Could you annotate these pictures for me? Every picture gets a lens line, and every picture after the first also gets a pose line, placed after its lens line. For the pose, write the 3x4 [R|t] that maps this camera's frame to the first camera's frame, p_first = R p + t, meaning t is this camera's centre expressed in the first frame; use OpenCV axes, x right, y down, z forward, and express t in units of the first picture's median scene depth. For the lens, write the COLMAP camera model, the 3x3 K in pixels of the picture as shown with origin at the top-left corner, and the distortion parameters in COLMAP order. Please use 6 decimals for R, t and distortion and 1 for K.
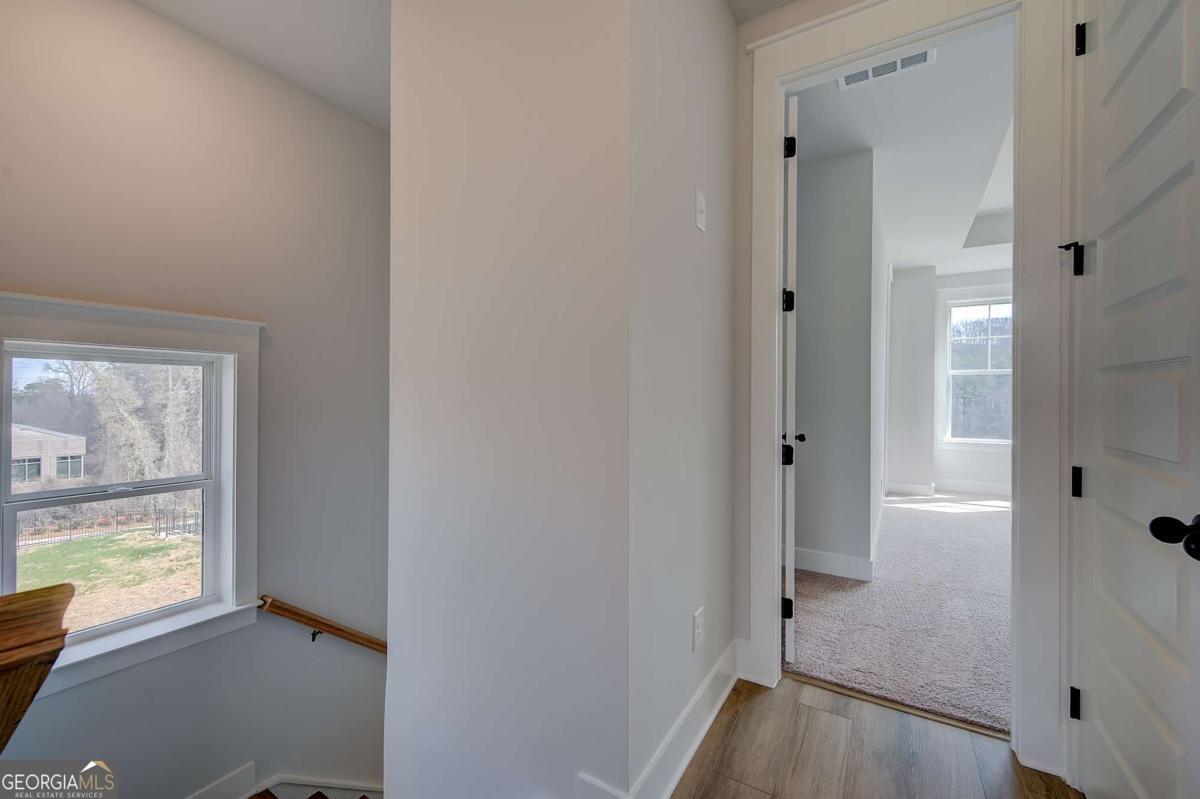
lens RADIAL K [[481.4, 0, 596.7], [0, 481.4, 396.7], [0, 0, 1]] dist [-0.000351, -0.000148]
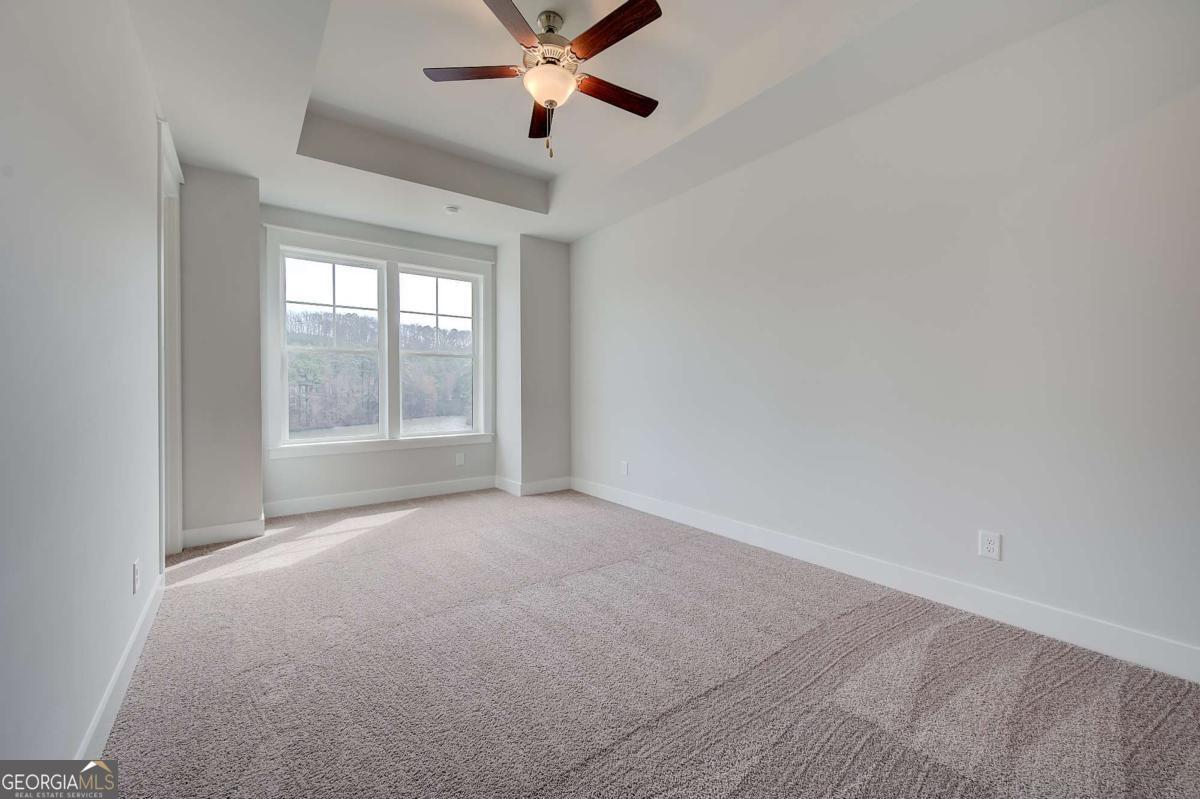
lens RADIAL K [[481.4, 0, 596.7], [0, 481.4, 396.7], [0, 0, 1]] dist [-0.000351, -0.000148]
pose [[0.366890, -0.027173, 0.929867, 0.231554], [0.003499, 0.999607, 0.027830, -0.000135], [-0.930258, -0.006957, 0.366841, 0.298638]]
